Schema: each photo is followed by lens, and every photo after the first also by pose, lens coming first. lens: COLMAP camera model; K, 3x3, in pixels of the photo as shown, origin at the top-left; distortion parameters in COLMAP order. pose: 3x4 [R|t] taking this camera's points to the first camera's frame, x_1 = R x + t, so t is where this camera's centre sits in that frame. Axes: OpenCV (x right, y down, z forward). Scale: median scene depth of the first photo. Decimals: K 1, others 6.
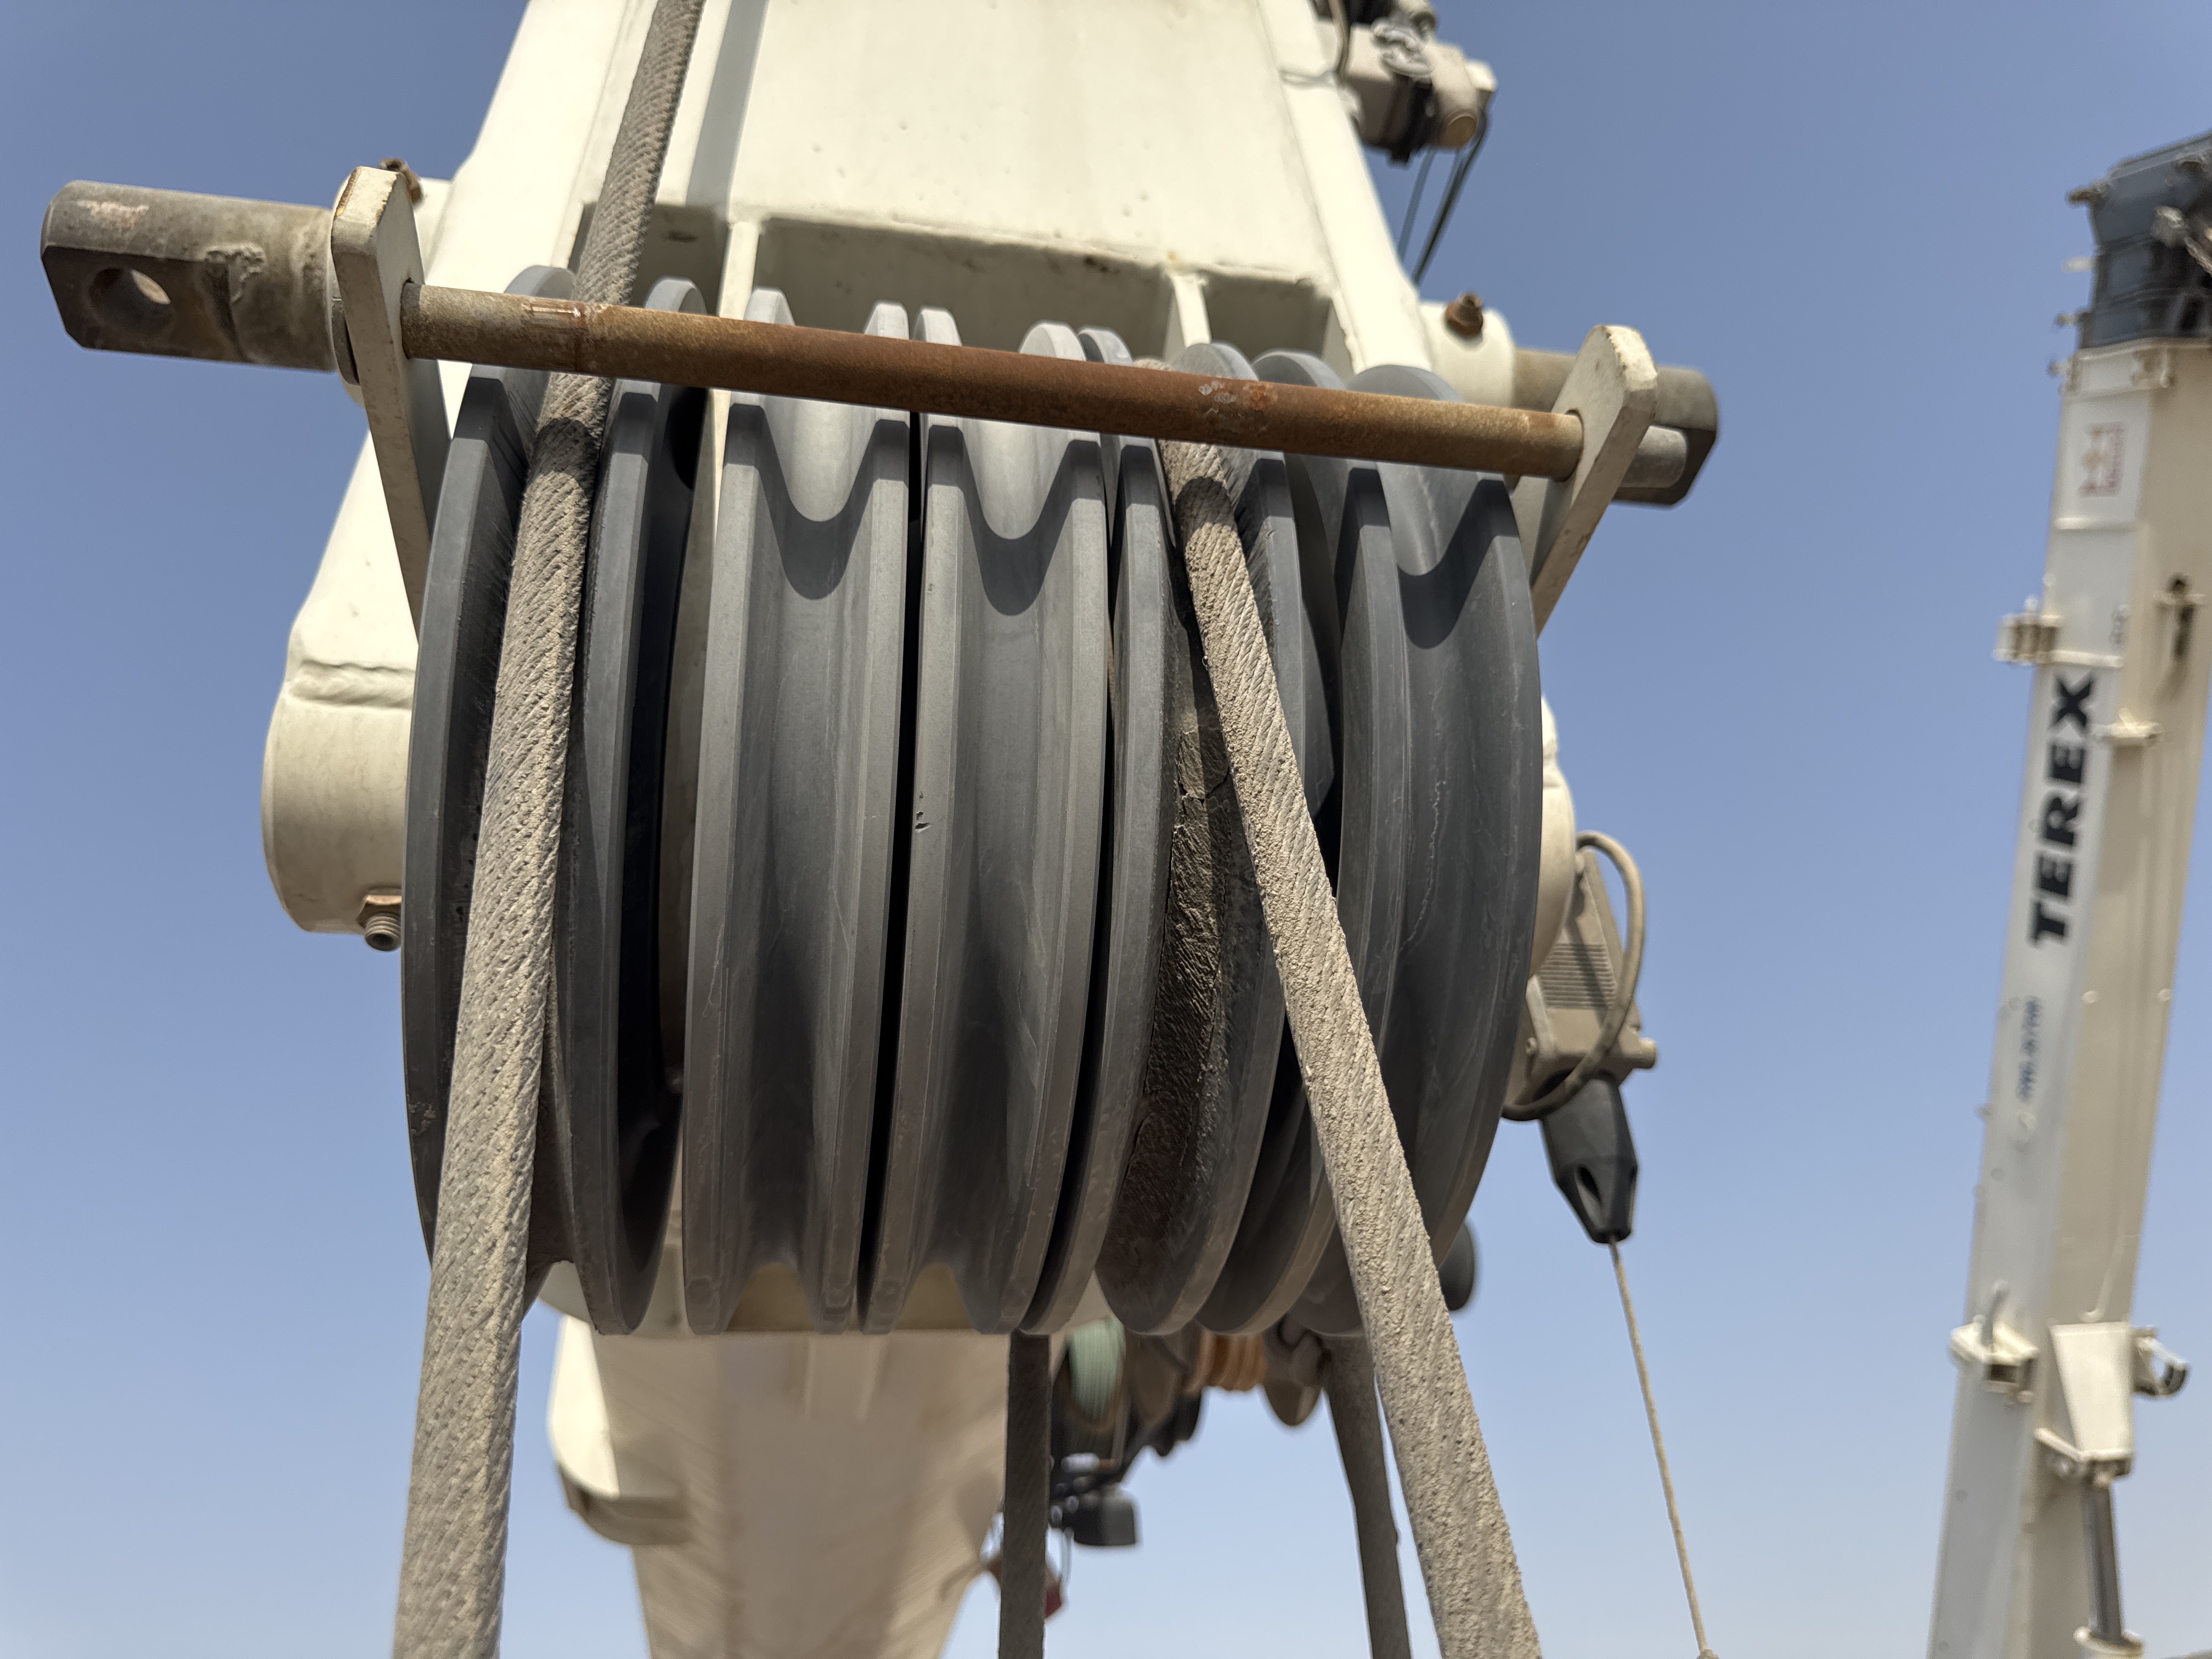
lens RADIAL K [[1568.3, 0, 1104.9], [0, 1568.3, 855.9], [0, 0, 1]] dist [0.066813, -0.025821]
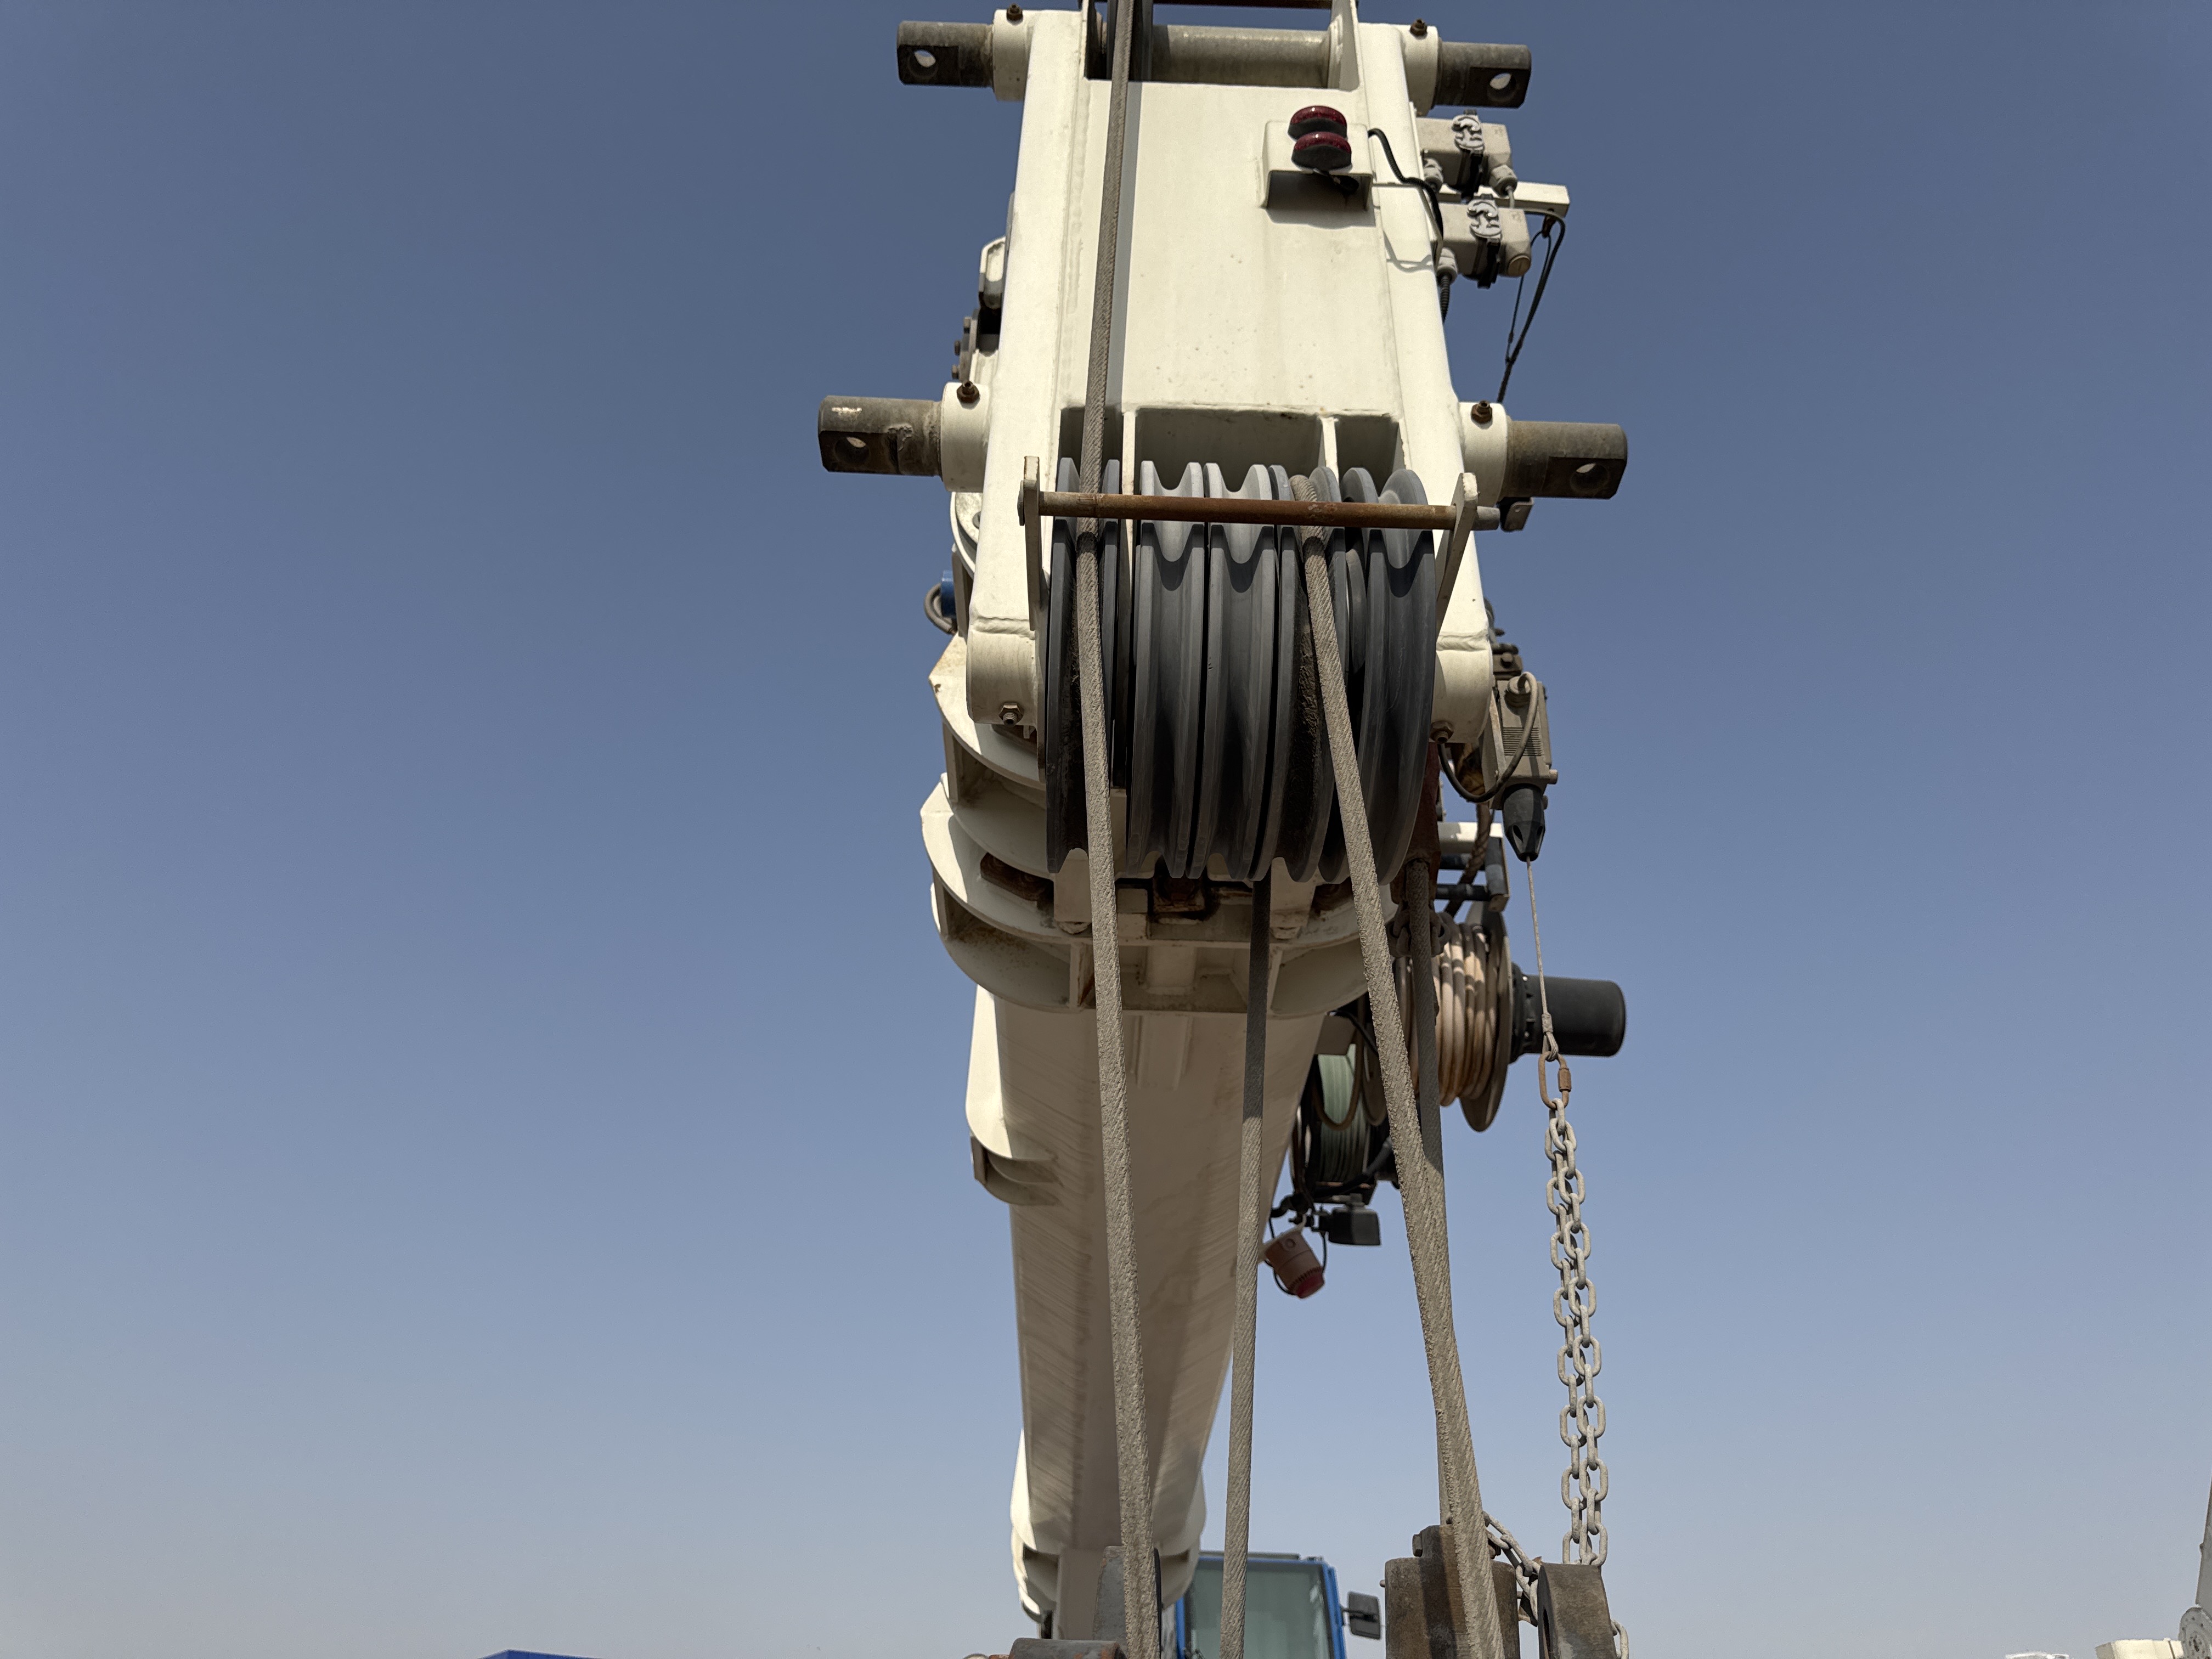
lens RADIAL K [[1568.3, 0, 1104.9], [0, 1568.3, 855.9], [0, 0, 1]] dist [0.066813, -0.025821]
pose [[0.983850, -0.007632, -0.178835, 0.171104], [0.019436, 0.997738, 0.064346, 0.111215], [0.177939, -0.066782, 0.981773, -1.569663]]
